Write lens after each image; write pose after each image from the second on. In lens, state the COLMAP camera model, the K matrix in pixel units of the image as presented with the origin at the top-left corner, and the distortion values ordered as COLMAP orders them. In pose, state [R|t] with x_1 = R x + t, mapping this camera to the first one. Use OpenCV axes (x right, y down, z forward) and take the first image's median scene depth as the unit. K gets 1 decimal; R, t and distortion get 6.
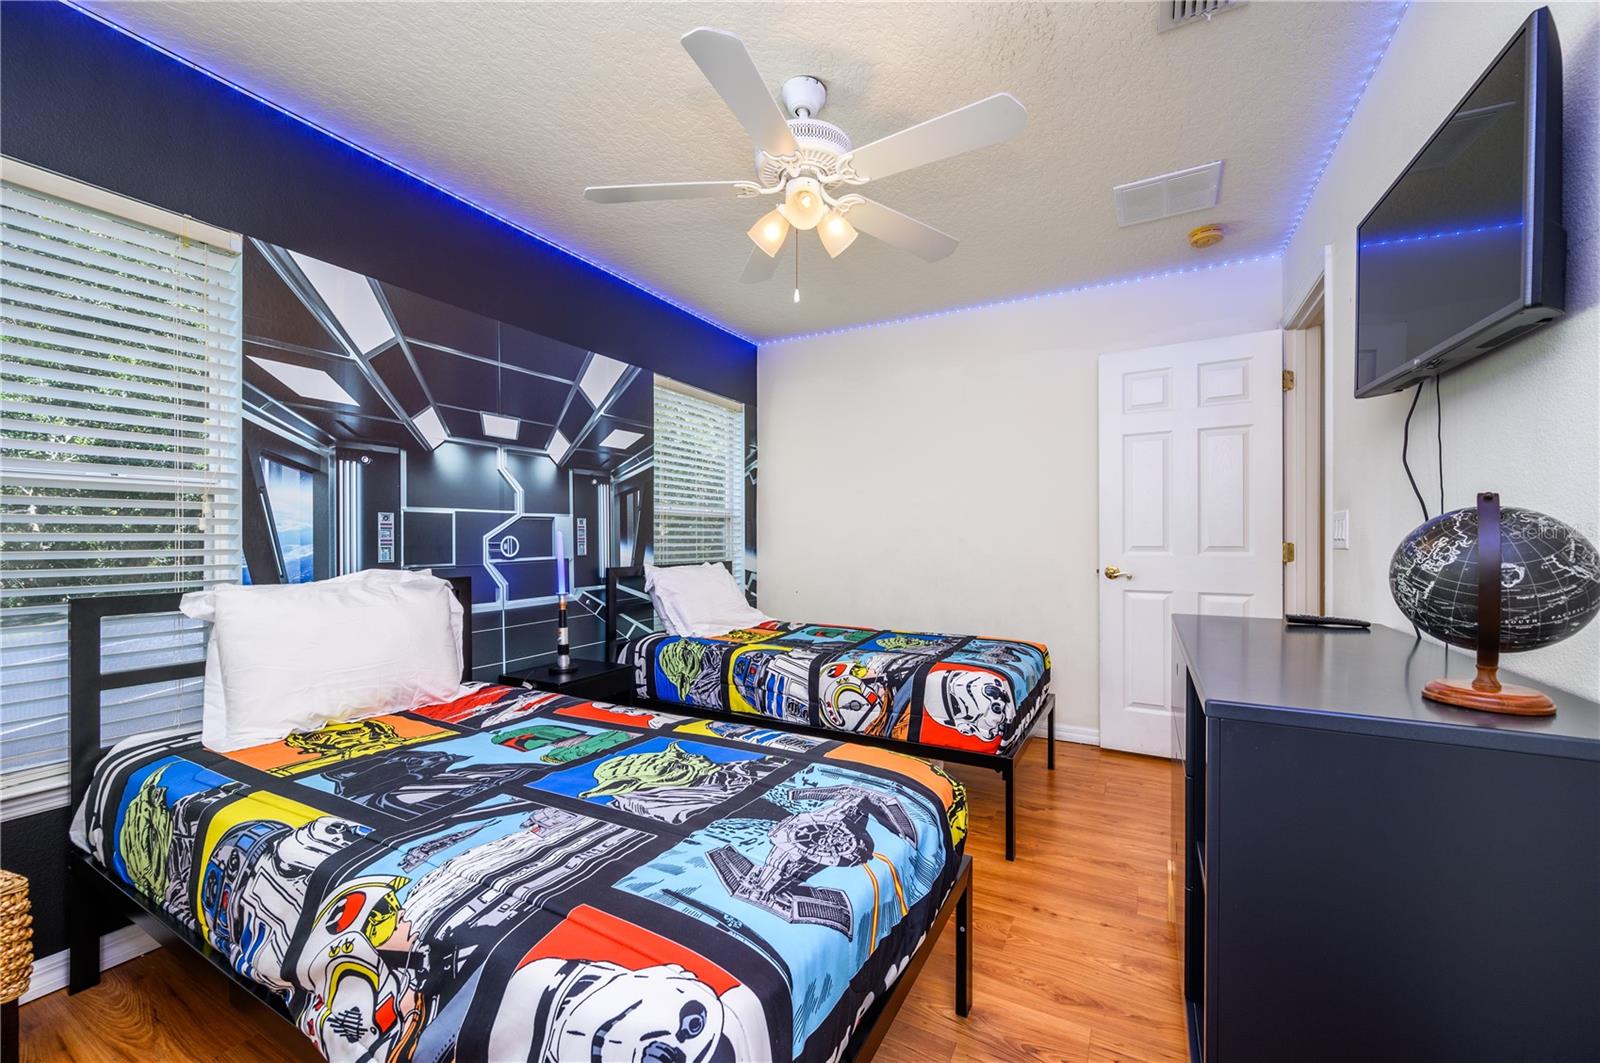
lens RADIAL K [[636.2, 0, 805.7], [0, 636.2, 532.8], [0, 0, 1]] dist [-0.000426, -0.000270]
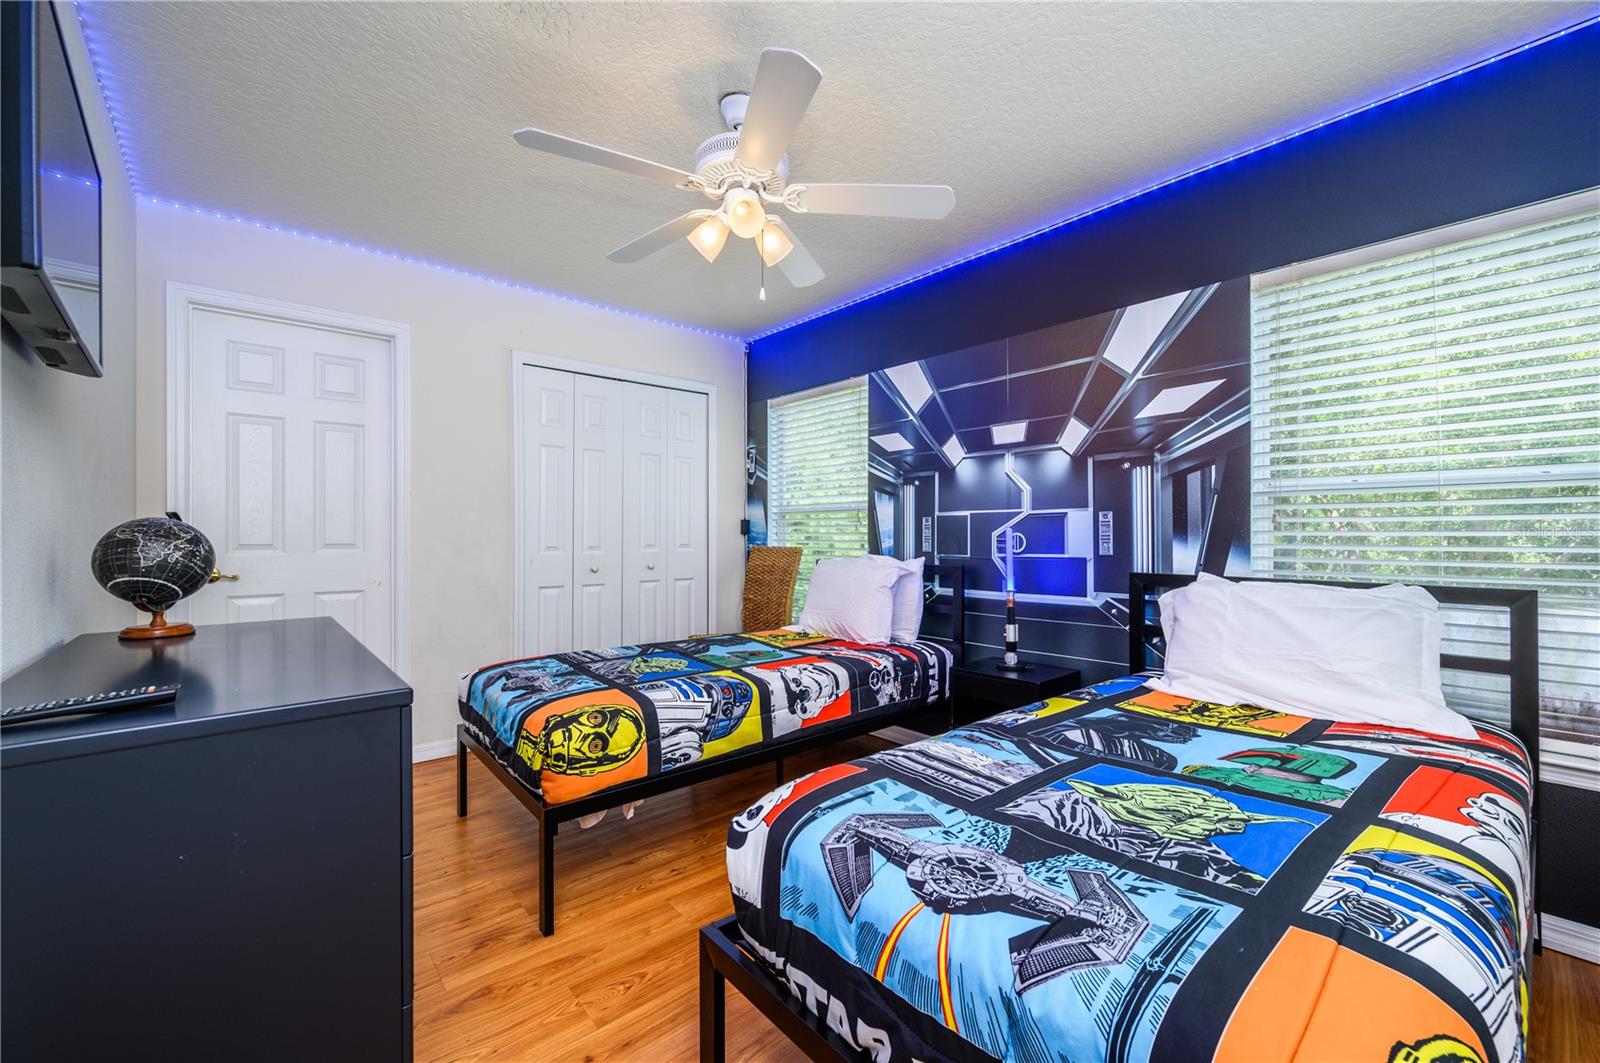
lens RADIAL K [[636.2, 0, 805.7], [0, 636.2, 532.8], [0, 0, 1]] dist [-0.000426, -0.000270]
pose [[-0.354020, 0.000128, -0.935238, 0.671719], [0.009191, 0.999952, -0.003343, 0.005566], [0.935193, -0.009779, -0.354004, 1.058555]]
